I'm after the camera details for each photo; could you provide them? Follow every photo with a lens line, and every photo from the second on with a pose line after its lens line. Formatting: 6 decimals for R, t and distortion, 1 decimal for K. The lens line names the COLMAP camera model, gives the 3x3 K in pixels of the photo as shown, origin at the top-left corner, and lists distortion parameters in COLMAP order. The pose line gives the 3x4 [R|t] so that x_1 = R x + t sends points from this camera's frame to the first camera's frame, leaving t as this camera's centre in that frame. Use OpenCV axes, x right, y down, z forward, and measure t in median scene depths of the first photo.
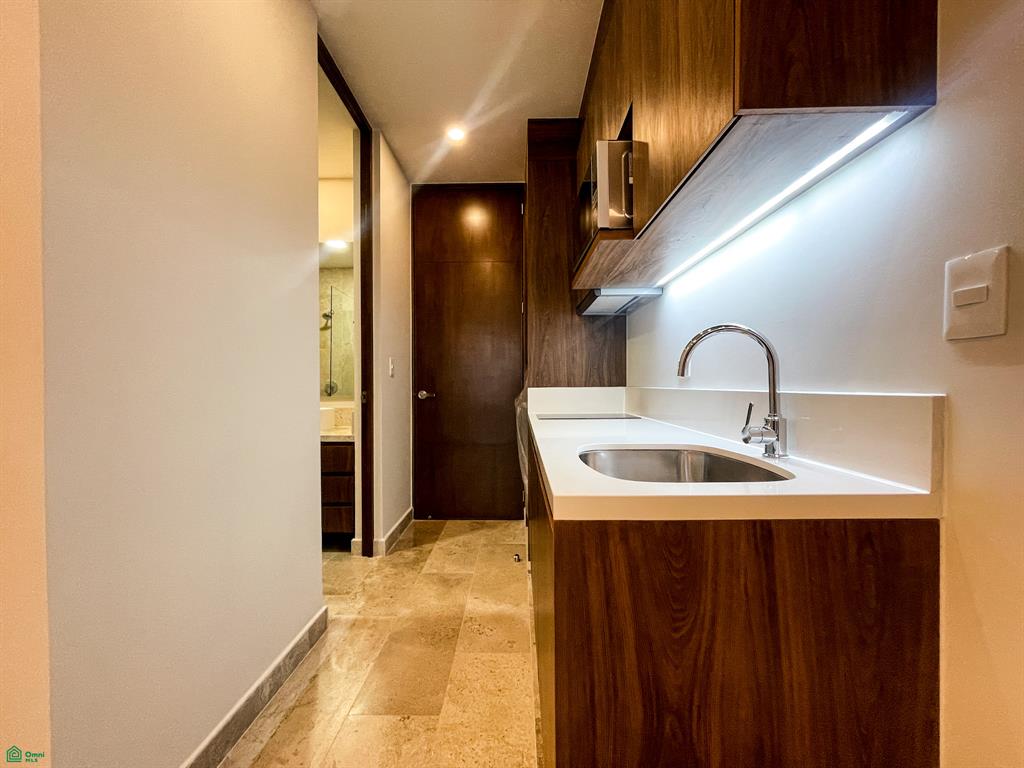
lens RADIAL K [[417.0, 0, 510.5], [0, 417.0, 385.2], [0, 0, 1]] dist [-0.000512, -0.000271]
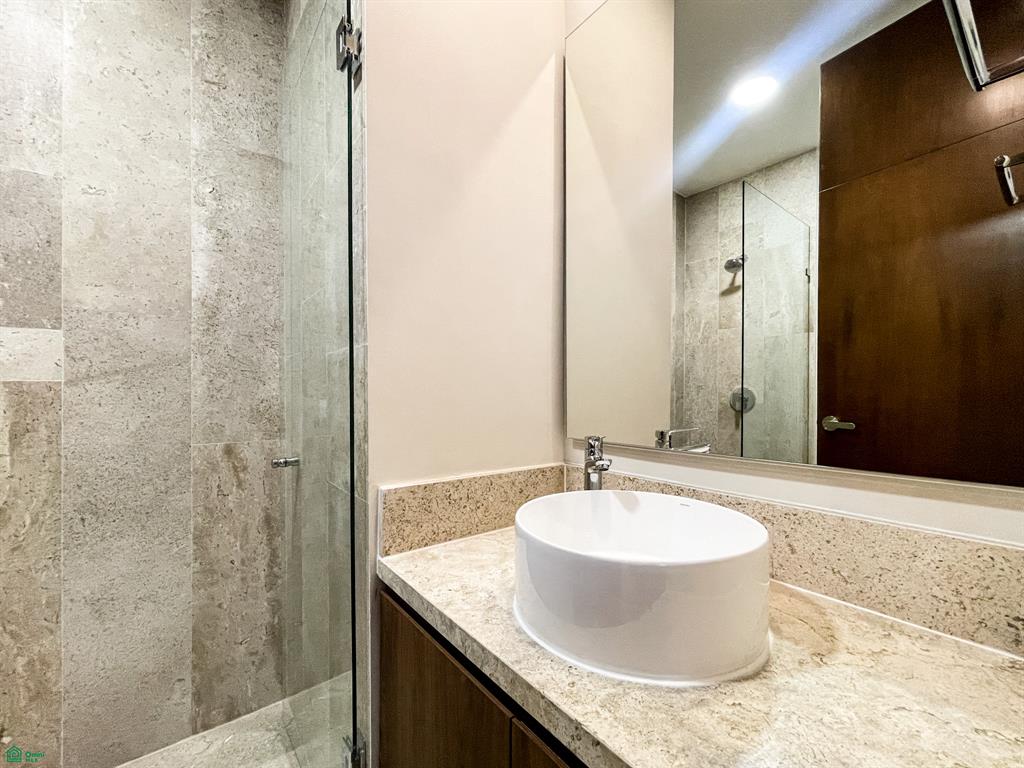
lens RADIAL K [[417.0, 0, 511.0], [0, 417.0, 390.9], [0, 0, 1]] dist [-0.000512, -0.000271]
pose [[0.610965, 0.002920, -0.791652, -0.189909], [-0.005533, 0.999985, -0.000581, -0.004337], [0.791639, 0.004735, 0.610971, 0.444569]]
